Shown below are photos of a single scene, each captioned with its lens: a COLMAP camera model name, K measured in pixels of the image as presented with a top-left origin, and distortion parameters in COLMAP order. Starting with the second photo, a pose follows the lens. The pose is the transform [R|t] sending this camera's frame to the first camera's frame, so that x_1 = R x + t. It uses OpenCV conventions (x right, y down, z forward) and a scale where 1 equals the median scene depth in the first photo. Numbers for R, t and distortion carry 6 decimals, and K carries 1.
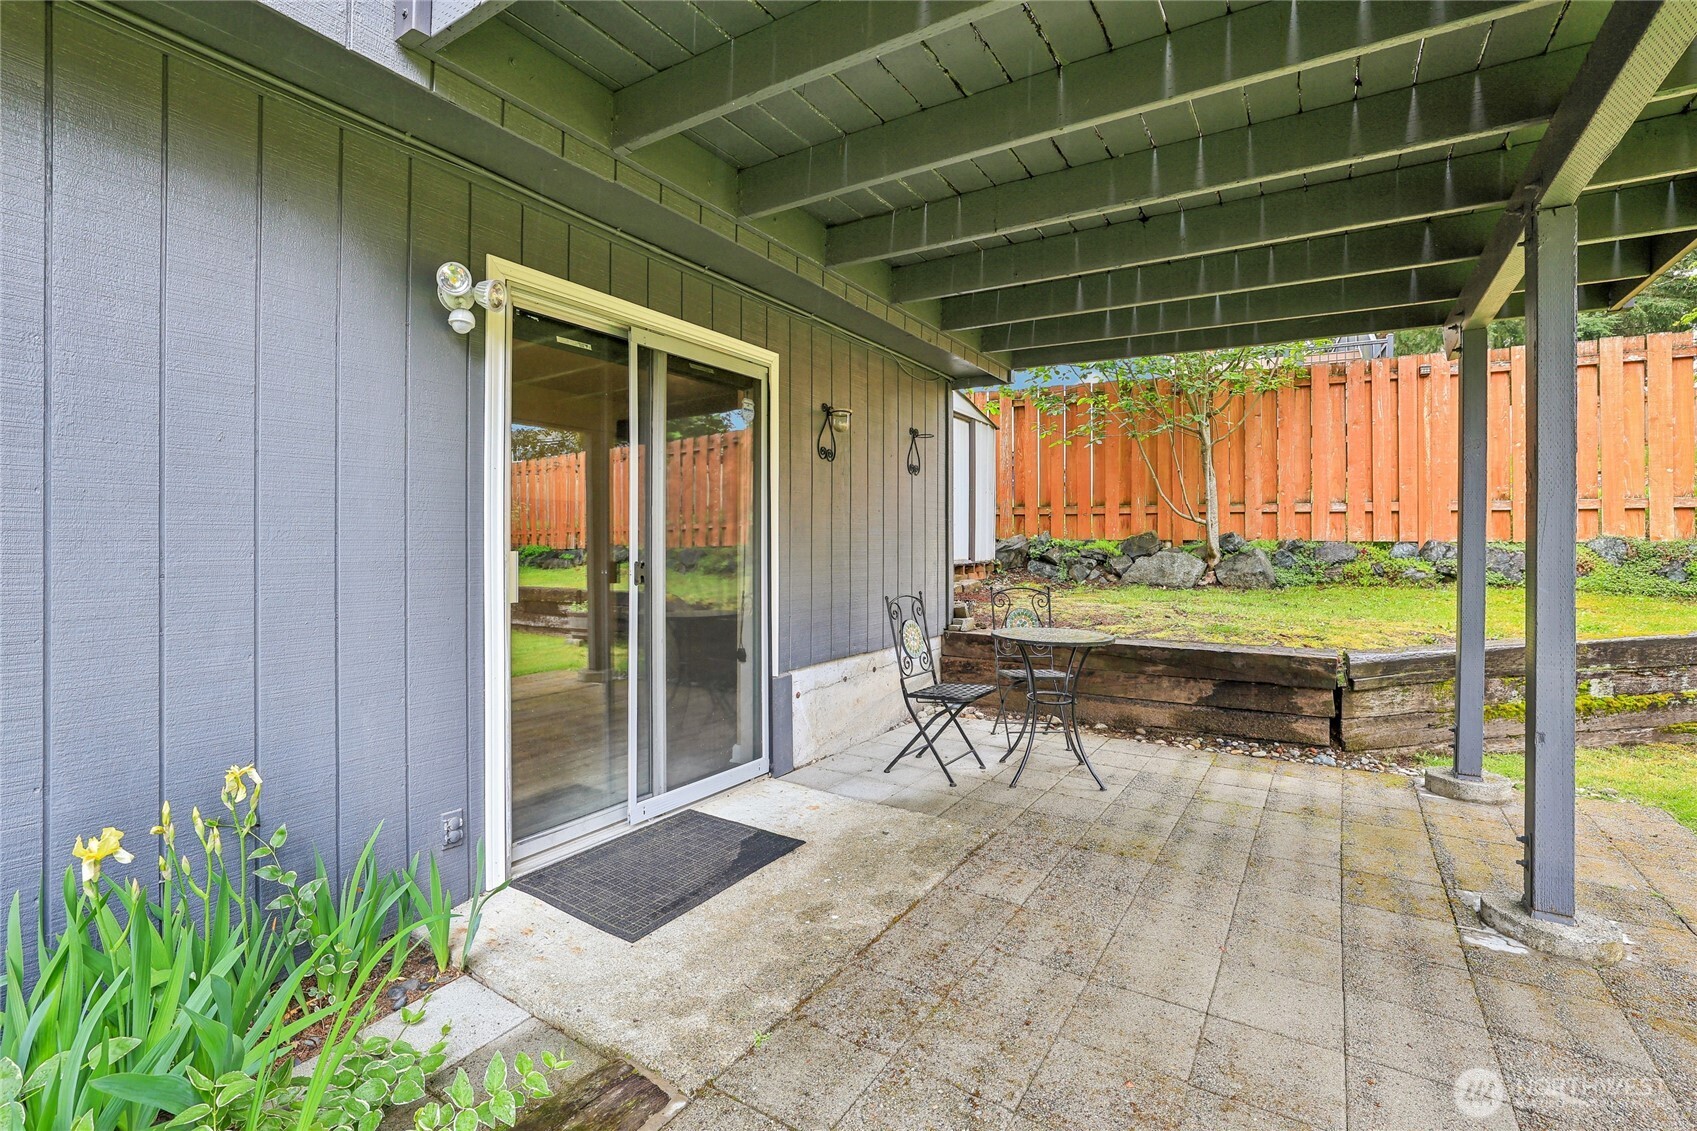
lens RADIAL K [[768.3, 0, 833.2], [0, 768.3, 549.2], [0, 0, 1]] dist [-0.057333, 0.015220]
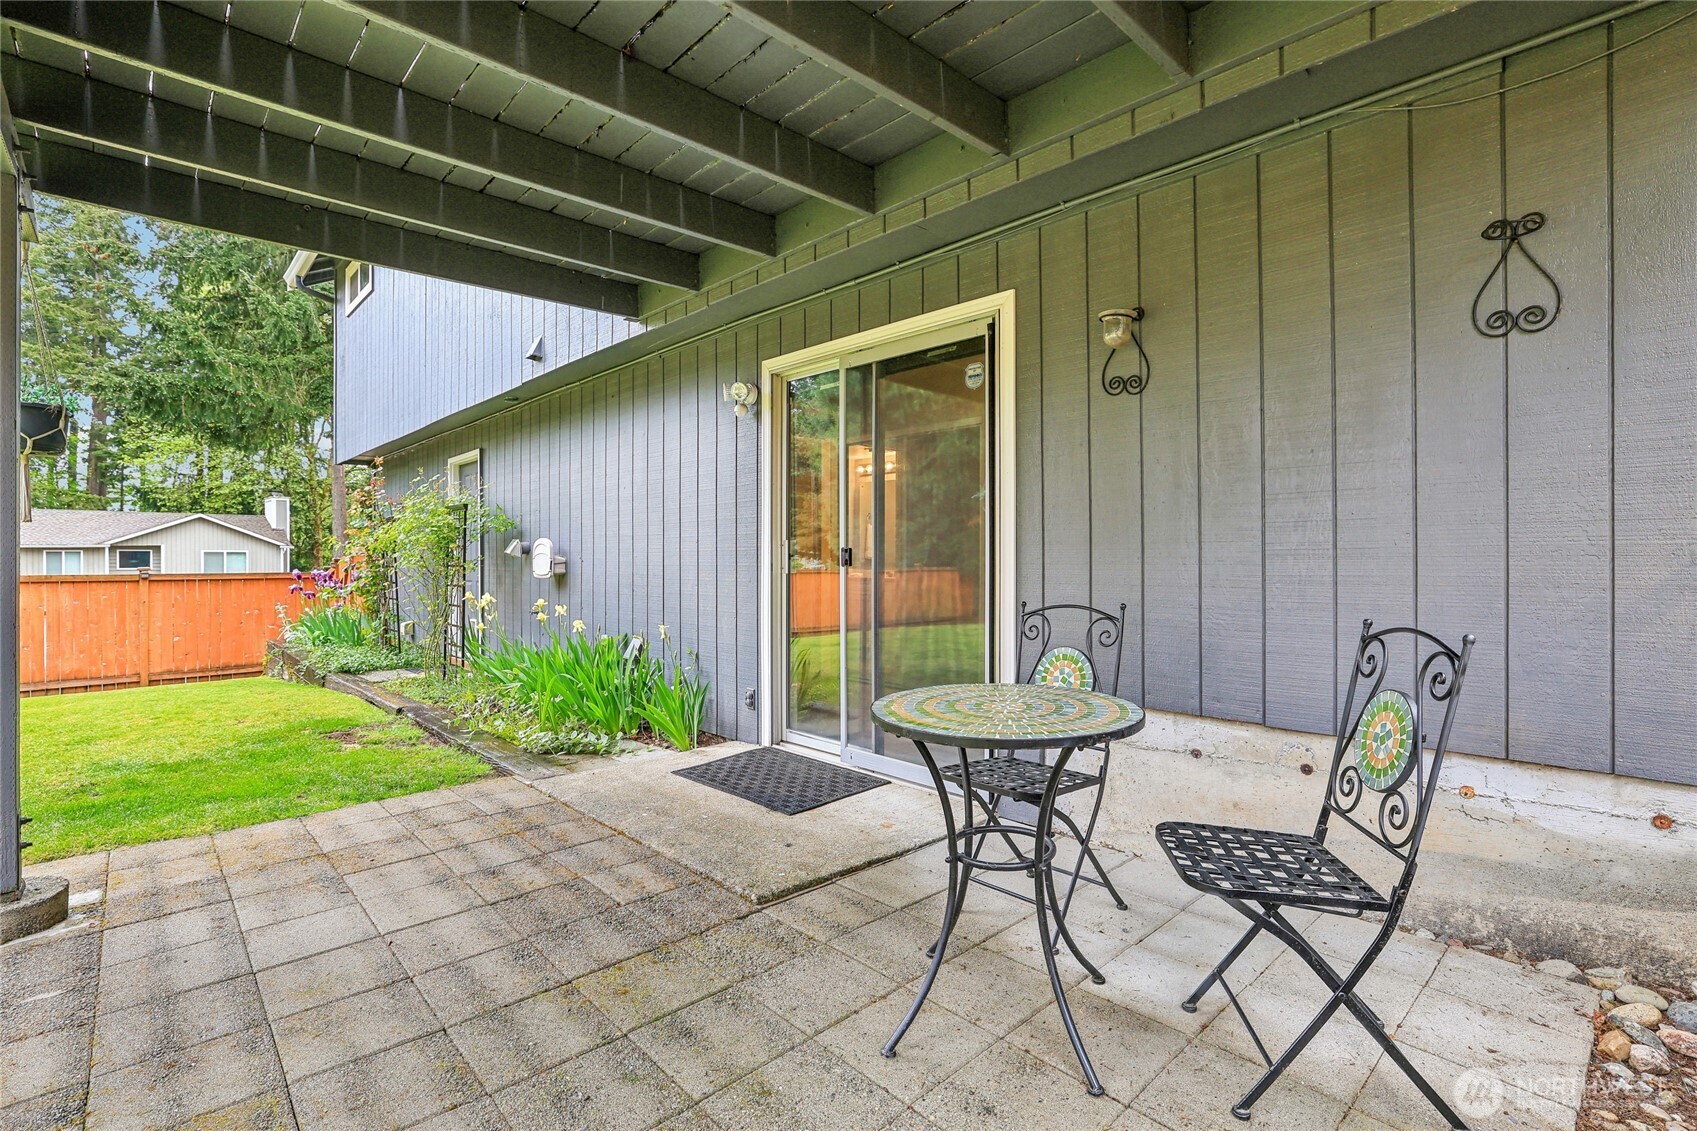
lens RADIAL K [[768.3, 0, 832.3], [0, 768.3, 563.9], [0, 0, 1]] dist [-0.057333, 0.015220]
pose [[-0.238240, 0.008743, -0.971167, 0.791753], [-0.006914, 0.999919, 0.010698, 0.024796], [0.971182, 0.009263, -0.238160, 1.074635]]
